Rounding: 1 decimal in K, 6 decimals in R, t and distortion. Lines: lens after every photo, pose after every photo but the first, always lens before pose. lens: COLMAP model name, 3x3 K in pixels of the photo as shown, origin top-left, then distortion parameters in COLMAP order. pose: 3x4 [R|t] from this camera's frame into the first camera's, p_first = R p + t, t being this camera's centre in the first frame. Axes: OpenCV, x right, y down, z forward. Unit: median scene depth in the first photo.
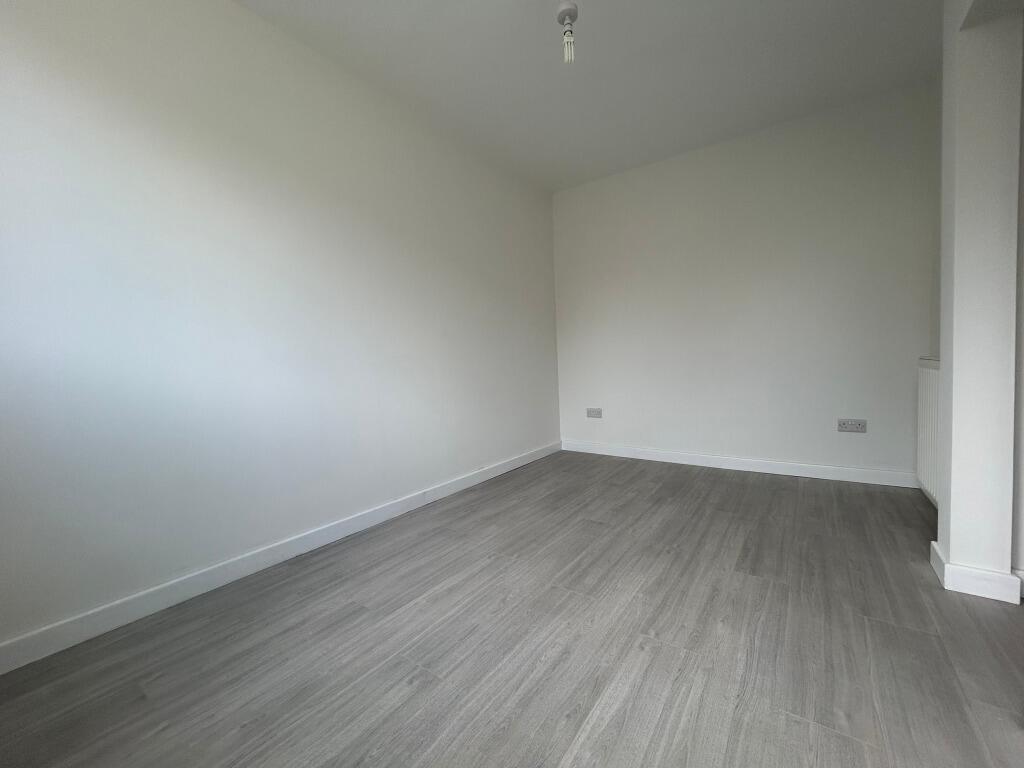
lens RADIAL K [[414.8, 0, 512.0], [0, 414.8, 384.0], [0, 0, 1]] dist [0.001075, -0.000066]
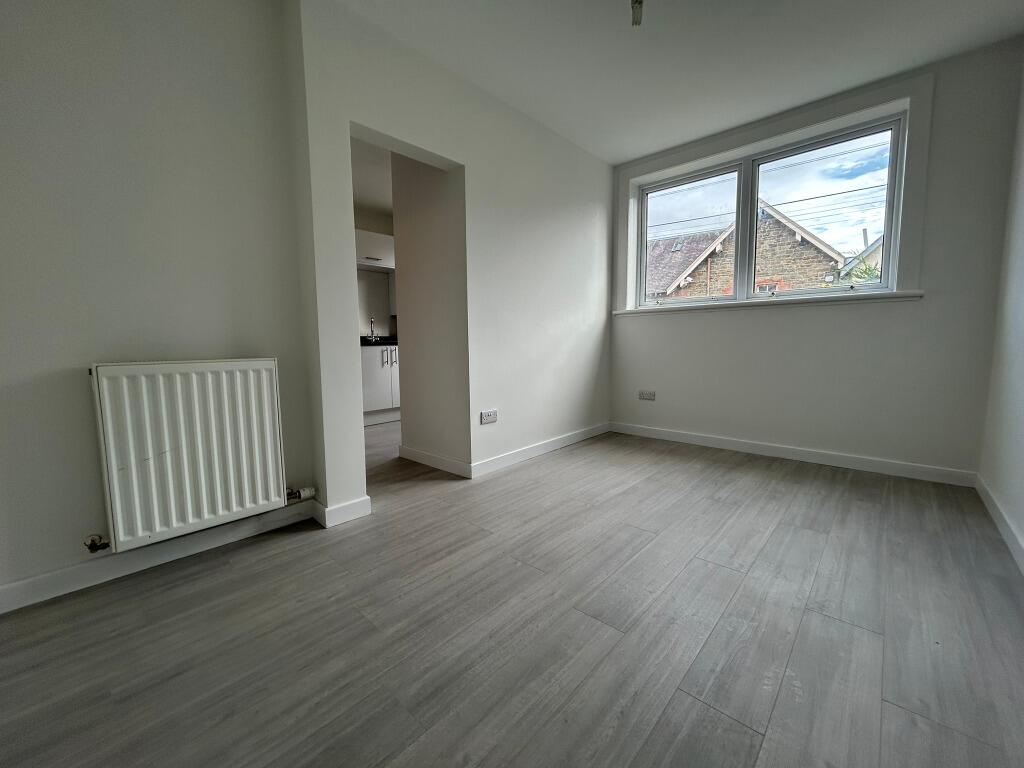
lens RADIAL K [[414.8, 0, 512.0], [0, 414.8, 384.0], [0, 0, 1]] dist [0.001075, -0.000066]
pose [[-0.991982, 0.037395, 0.120716, 0.357930], [0.055944, 0.986466, 0.154129, -0.134945], [-0.113319, 0.159647, -0.980649, 2.199573]]
